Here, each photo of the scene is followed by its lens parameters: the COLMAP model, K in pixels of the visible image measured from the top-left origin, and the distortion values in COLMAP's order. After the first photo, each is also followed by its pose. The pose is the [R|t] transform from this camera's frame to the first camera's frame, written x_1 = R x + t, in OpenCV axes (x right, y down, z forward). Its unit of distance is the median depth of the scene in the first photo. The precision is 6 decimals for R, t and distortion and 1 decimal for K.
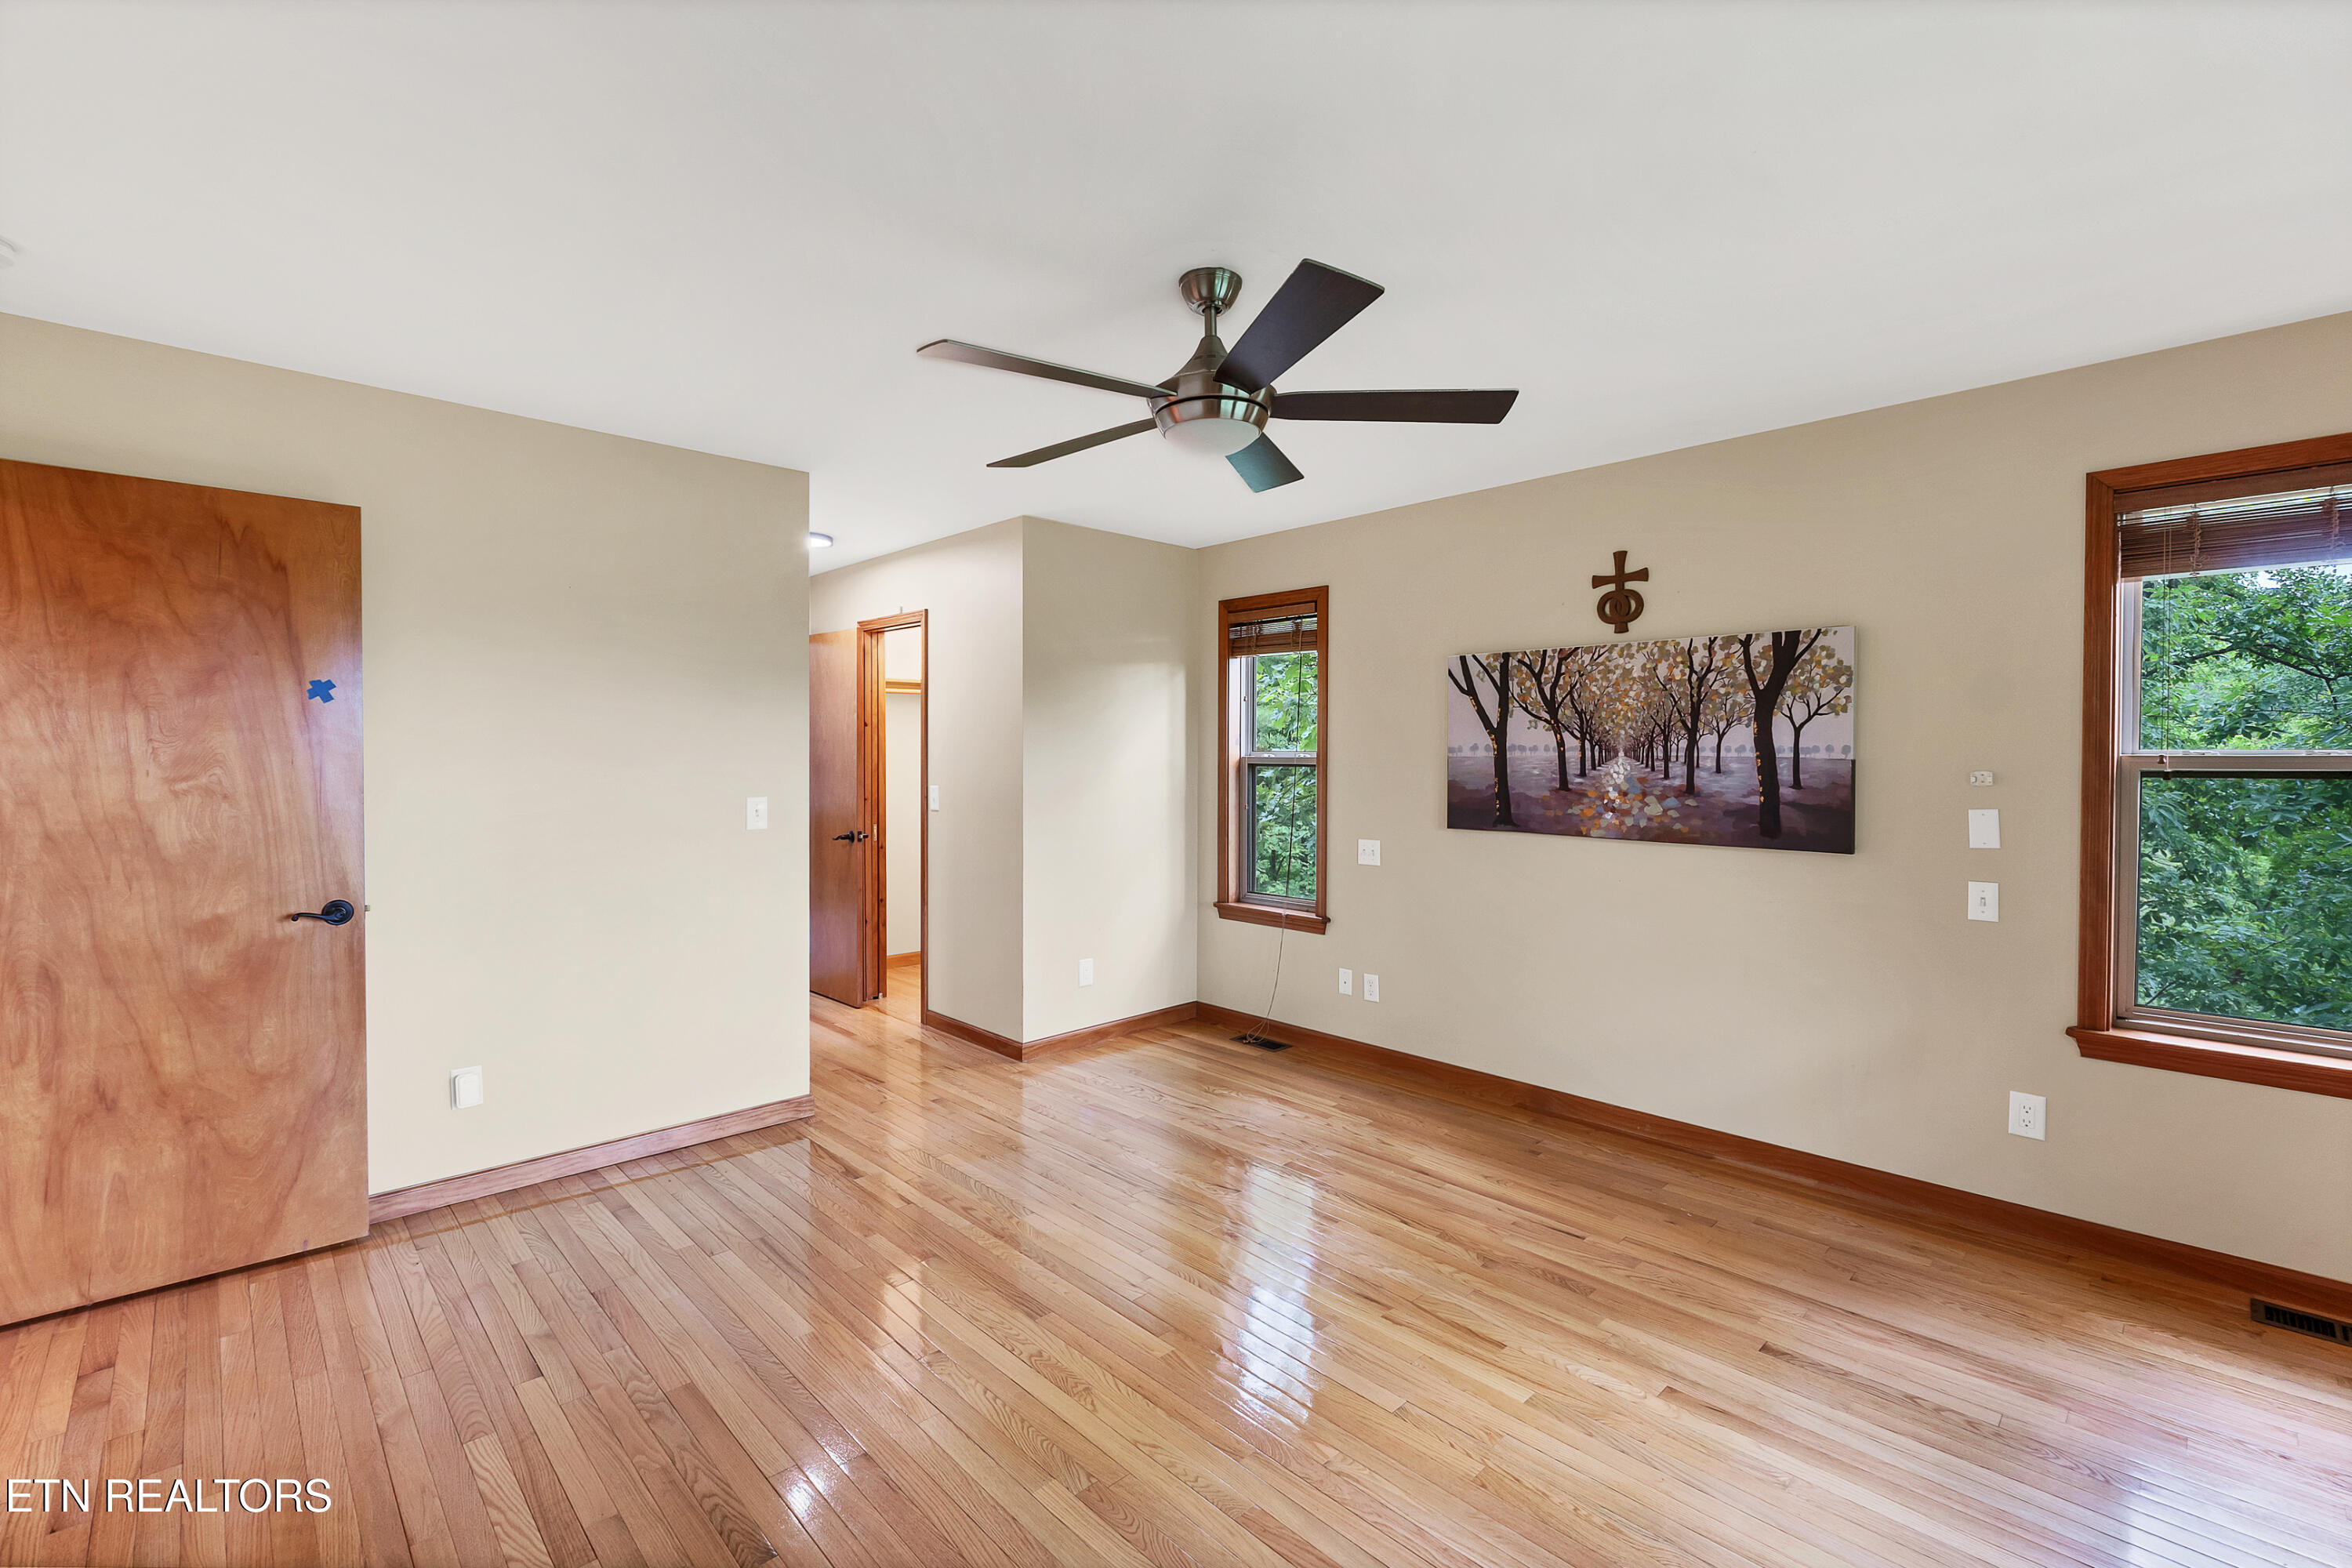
lens RADIAL K [[1021.7, 0, 1147.0], [0, 1021.7, 775.2], [0, 0, 1]] dist [-0.011622, -0.000202]
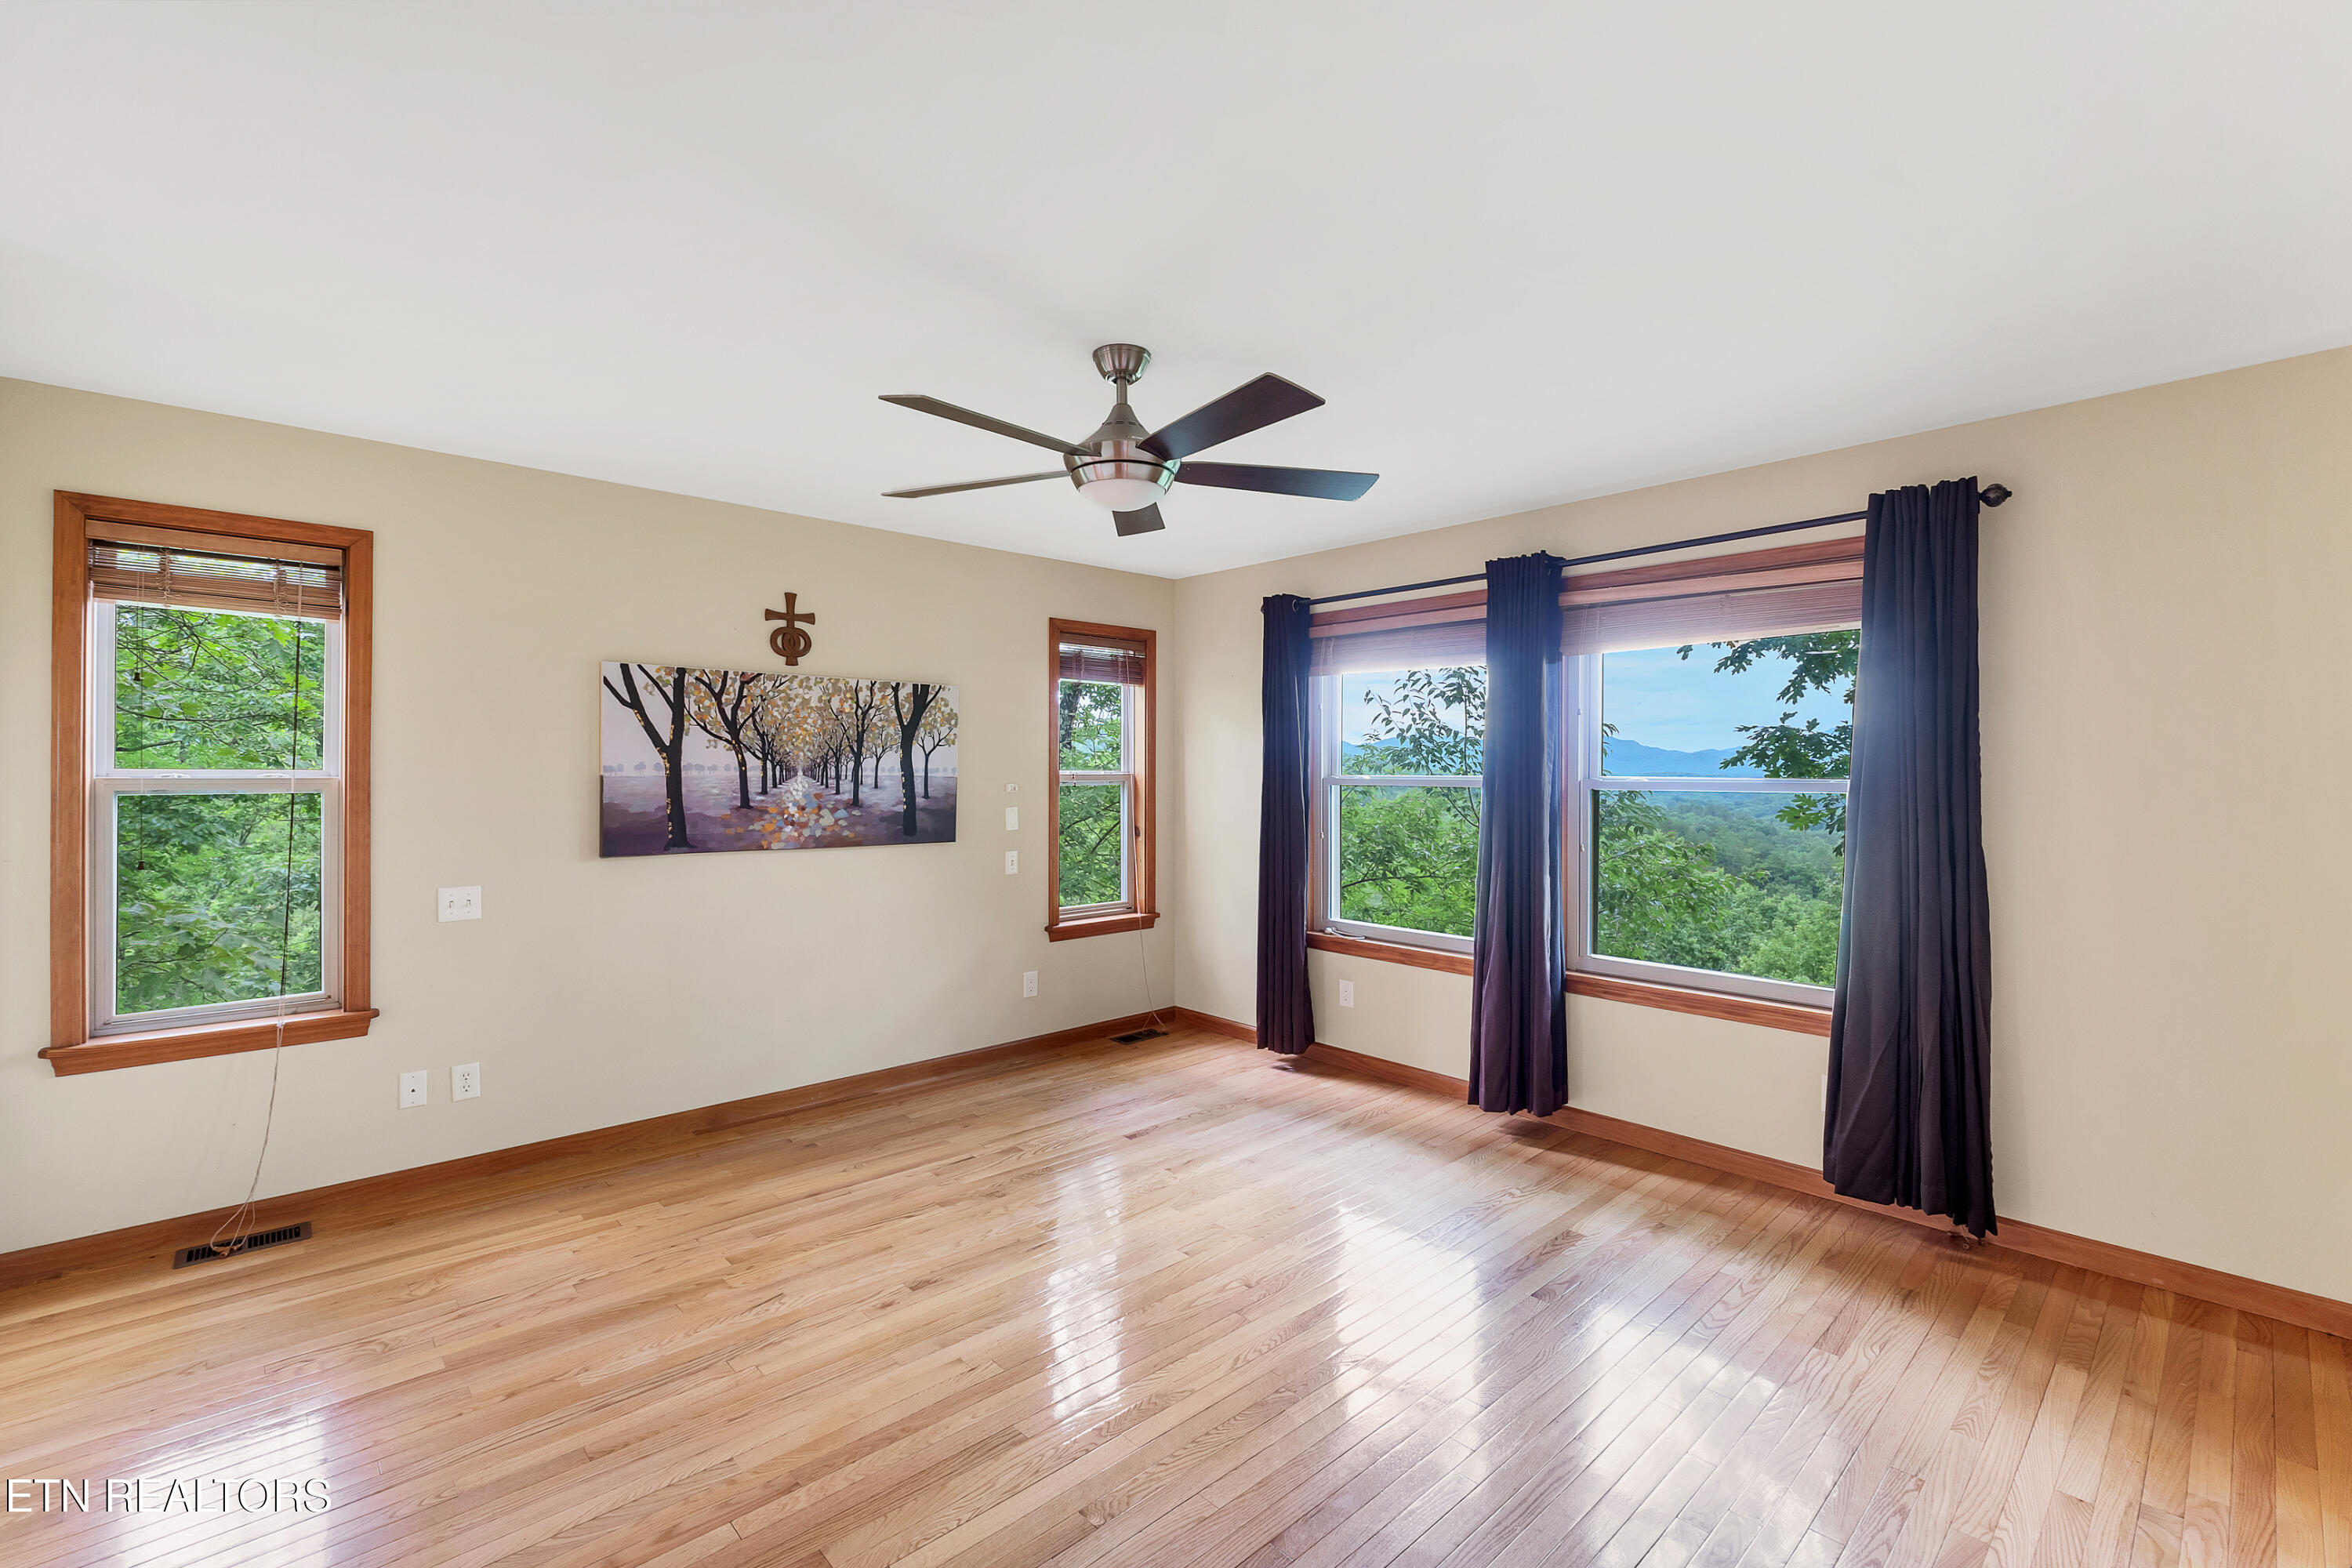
lens RADIAL K [[1021.7, 0, 1147.0], [0, 1021.7, 775.2], [0, 0, 1]] dist [-0.011622, -0.000202]
pose [[0.007594, -0.005003, 0.999959, -0.660645], [0.017840, 0.999829, 0.004867, -0.017404], [-0.999812, 0.017802, 0.007682, 0.605887]]
